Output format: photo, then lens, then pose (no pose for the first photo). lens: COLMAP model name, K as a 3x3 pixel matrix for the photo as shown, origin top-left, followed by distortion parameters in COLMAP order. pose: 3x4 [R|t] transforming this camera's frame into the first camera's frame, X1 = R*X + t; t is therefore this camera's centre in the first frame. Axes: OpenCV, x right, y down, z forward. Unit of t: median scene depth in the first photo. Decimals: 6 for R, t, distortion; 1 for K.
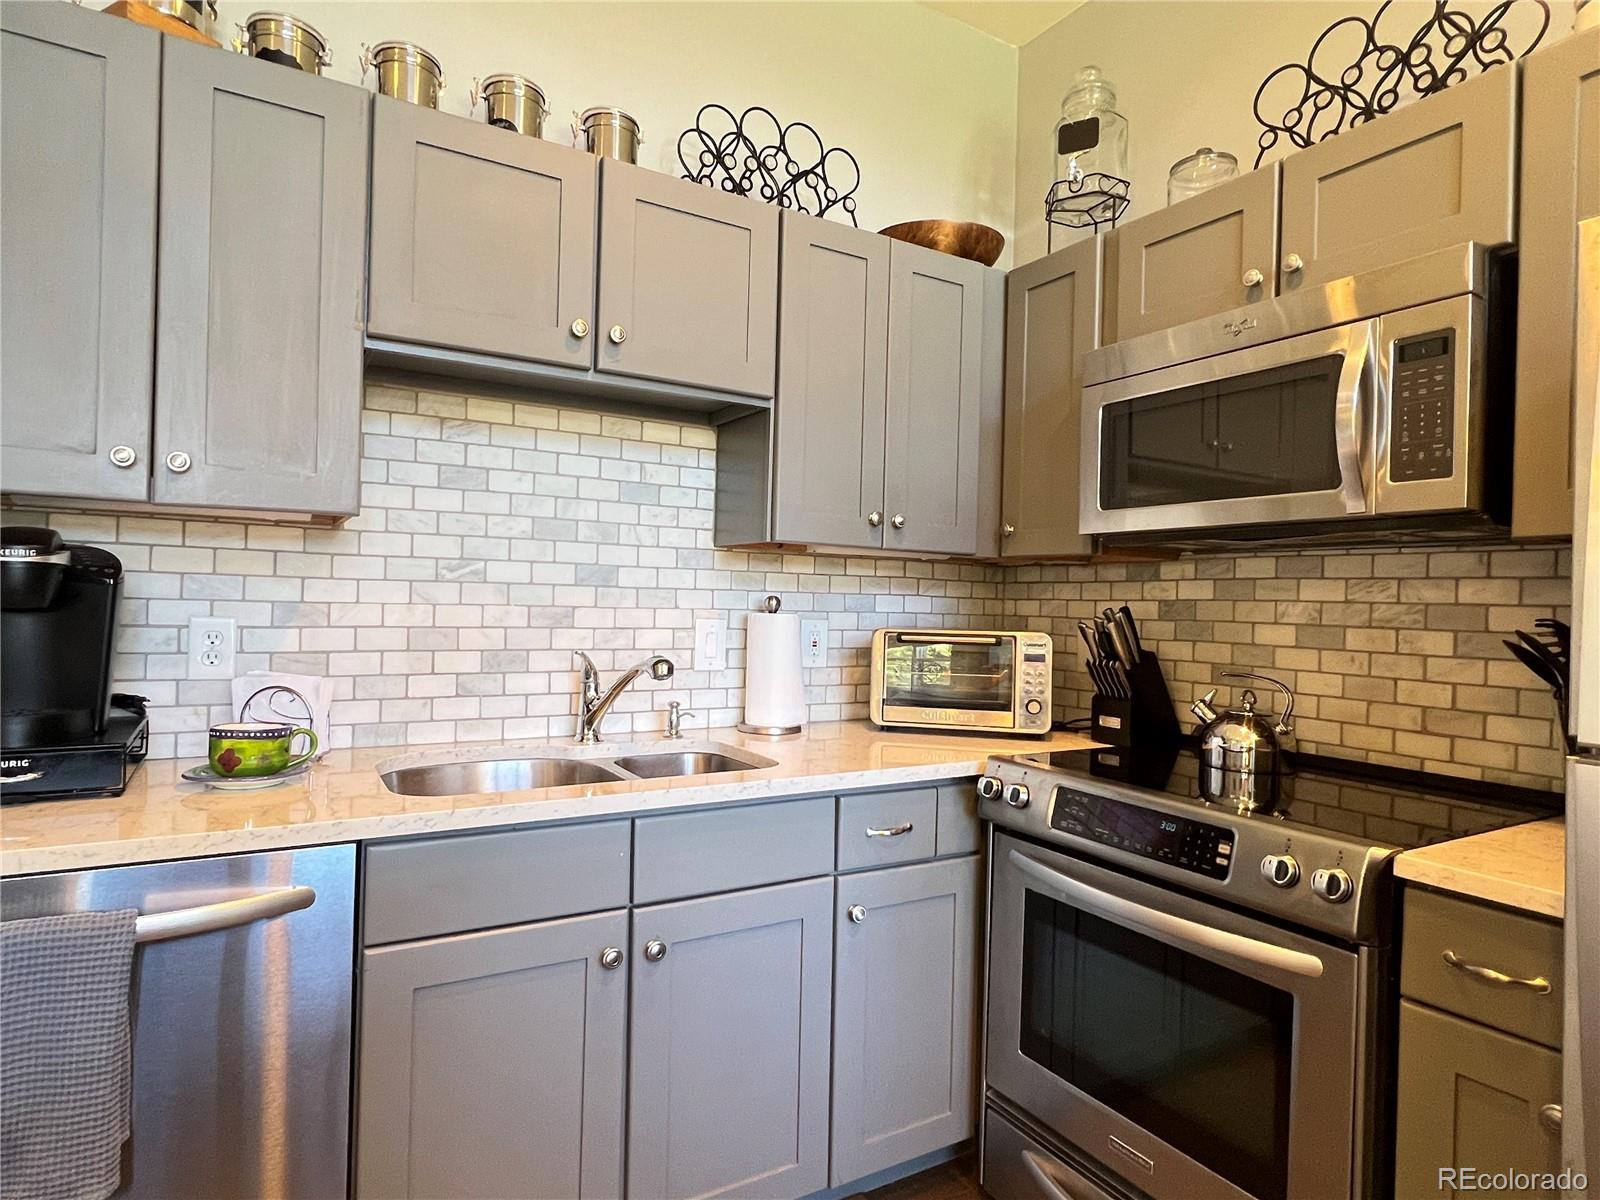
lens RADIAL K [[893.7, 0, 794.9], [0, 893.7, 596.7], [0, 0, 1]] dist [-0.002942, 0.002400]
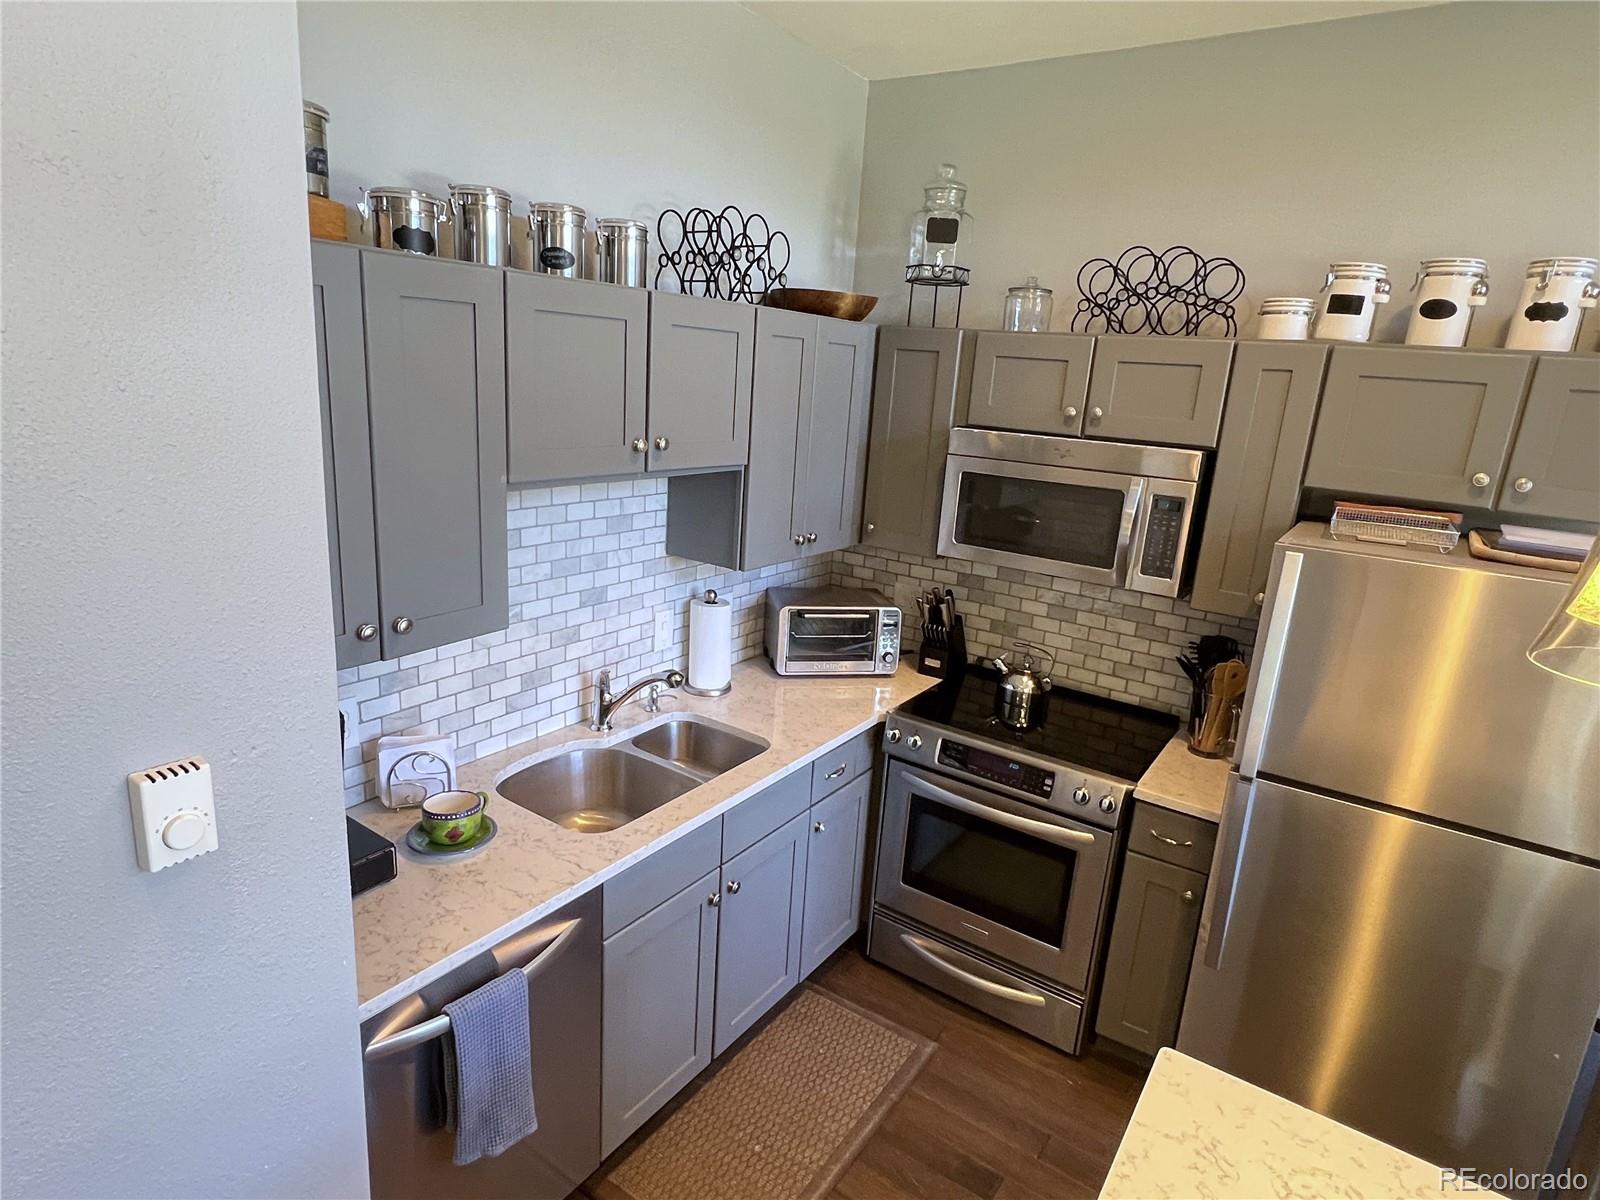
lens RADIAL K [[893.7, 0, 799.9], [0, 893.7, 600.1], [0, 0, 1]] dist [-0.002942, 0.002400]
pose [[0.906627, -0.074864, 0.415238, -0.508410], [-0.044591, 0.961621, 0.270732, -0.390441], [-0.419570, -0.263969, 0.868494, -0.201388]]
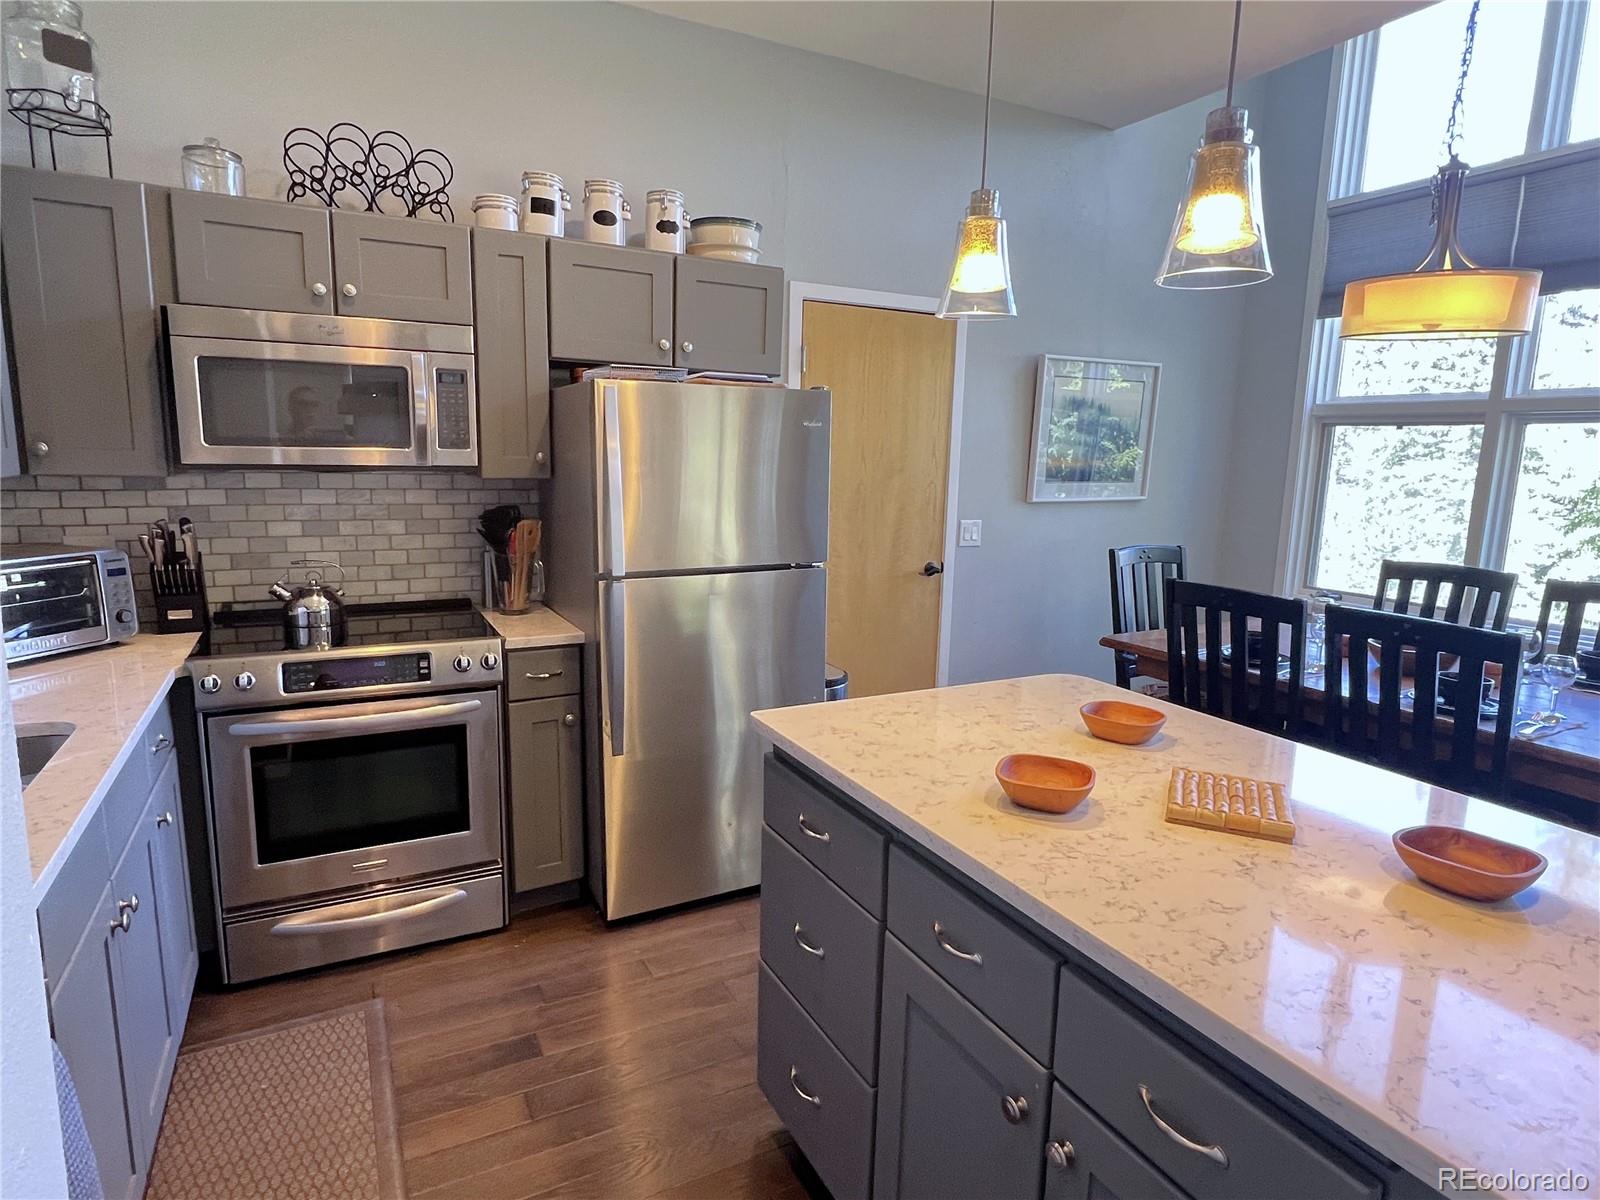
lens RADIAL K [[893.7, 0, 796.0], [0, 893.7, 600.3], [0, 0, 1]] dist [-0.002942, 0.002400]
pose [[0.050050, -0.193252, 0.979872, -0.847601], [-0.027968, 0.980445, 0.194794, -0.147452], [-0.998355, -0.037155, 0.043667, 0.132492]]
